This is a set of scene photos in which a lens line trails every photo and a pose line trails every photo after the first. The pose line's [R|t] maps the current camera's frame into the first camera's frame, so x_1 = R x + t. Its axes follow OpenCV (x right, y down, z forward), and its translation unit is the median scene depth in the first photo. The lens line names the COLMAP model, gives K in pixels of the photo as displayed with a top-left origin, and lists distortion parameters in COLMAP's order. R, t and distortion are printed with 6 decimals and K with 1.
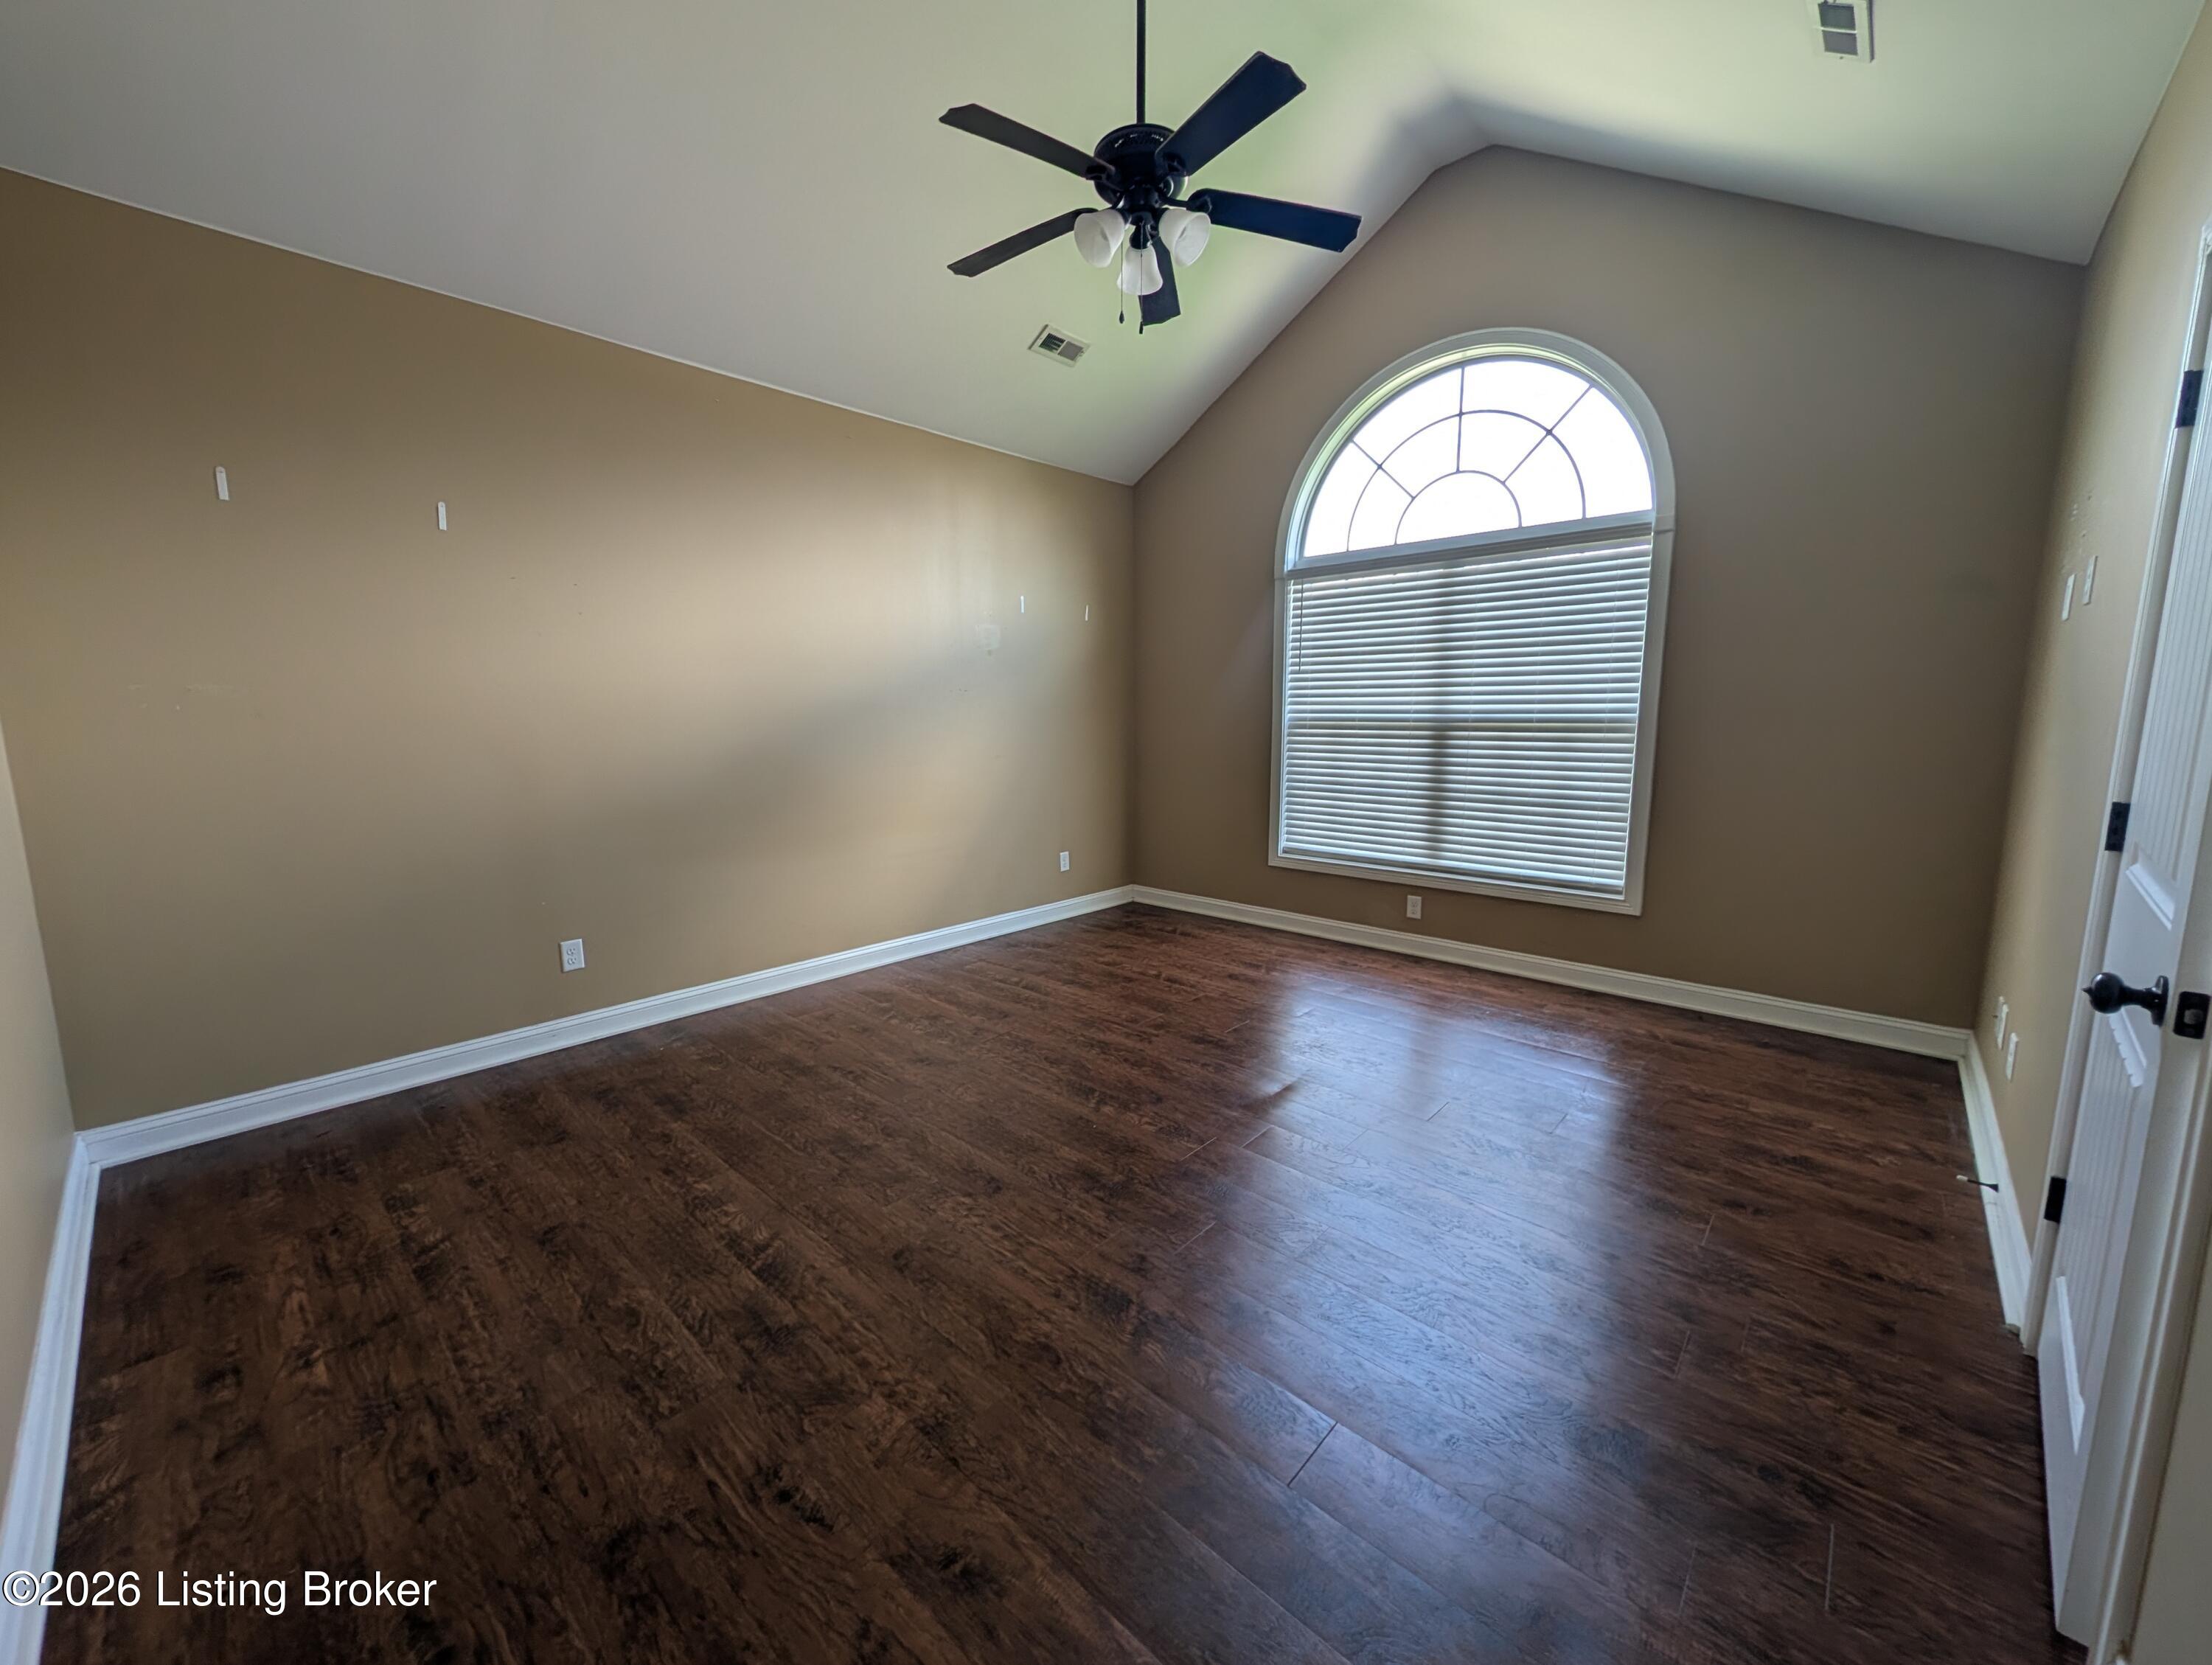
lens RADIAL K [[854.8, 0, 1100.0], [0, 854.8, 830.2], [0, 0, 1]] dist [0.000838, 0.000053]
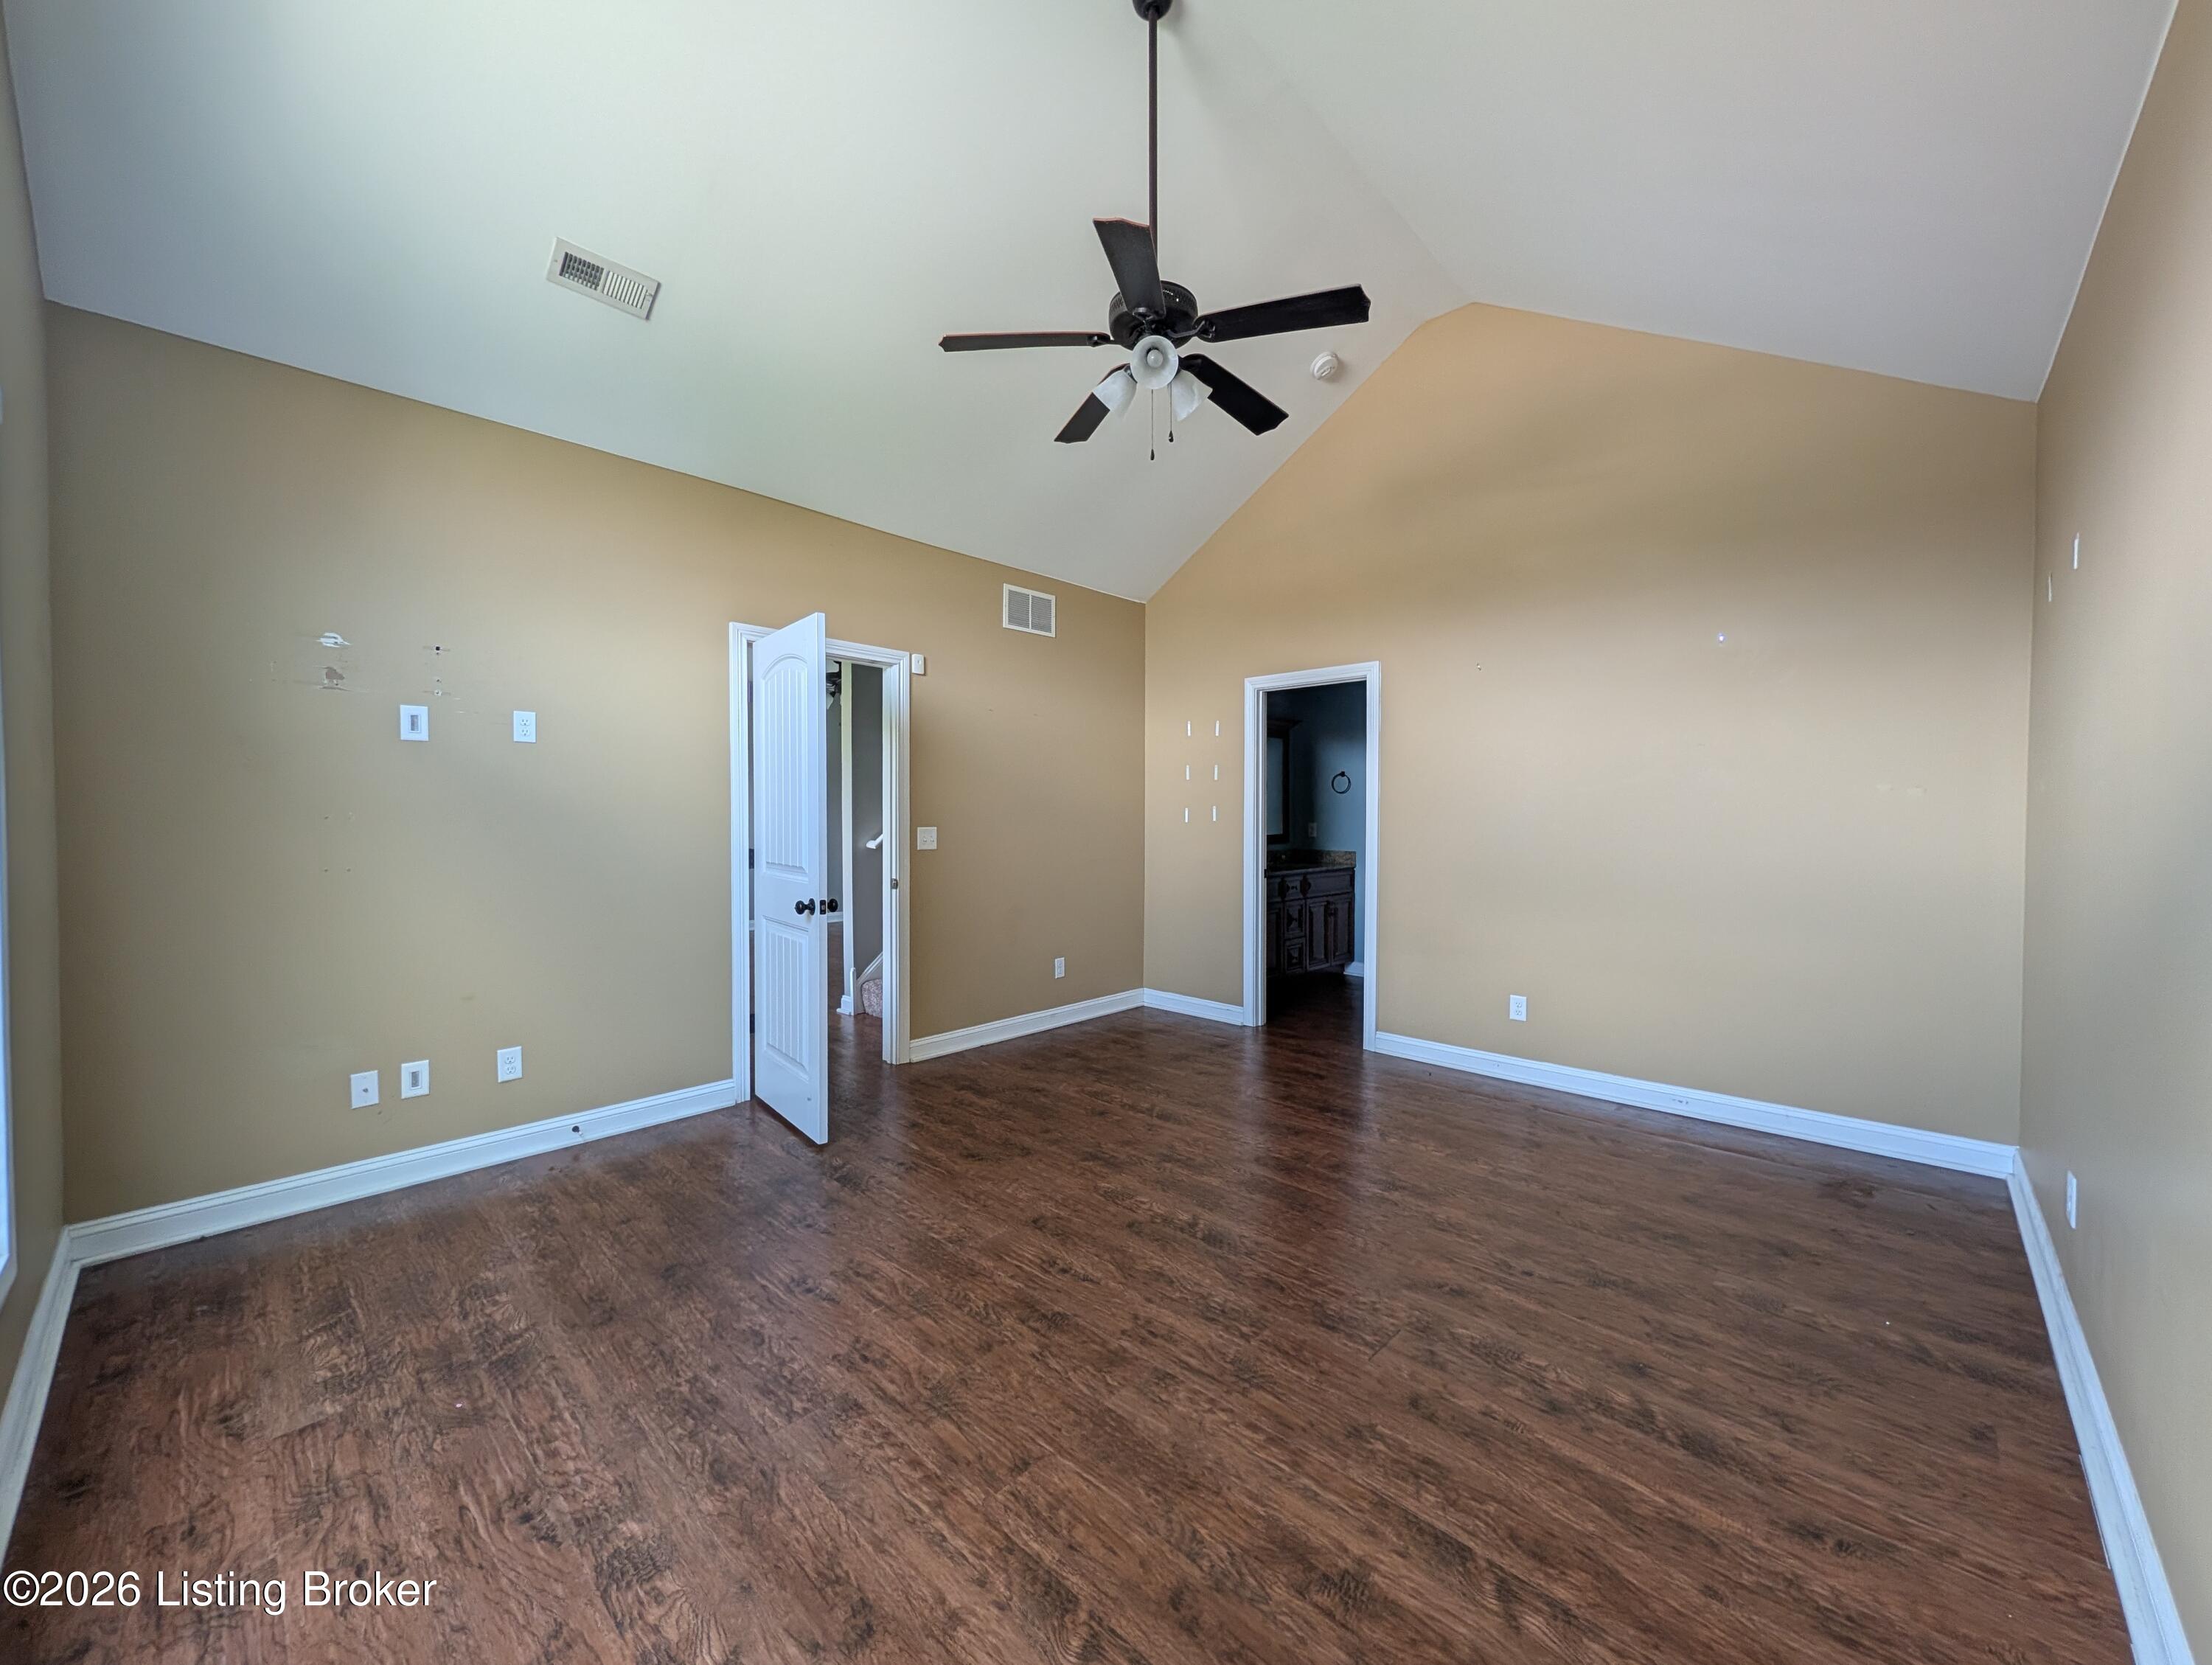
lens RADIAL K [[854.8, 0, 1100.0], [0, 854.8, 830.2], [0, 0, 1]] dist [0.000838, 0.000053]
pose [[-0.999895, 0.003993, 0.013951, 0.074055], [0.006216, 0.986580, 0.163161, -0.219811], [-0.013112, 0.163231, -0.986501, 1.568568]]
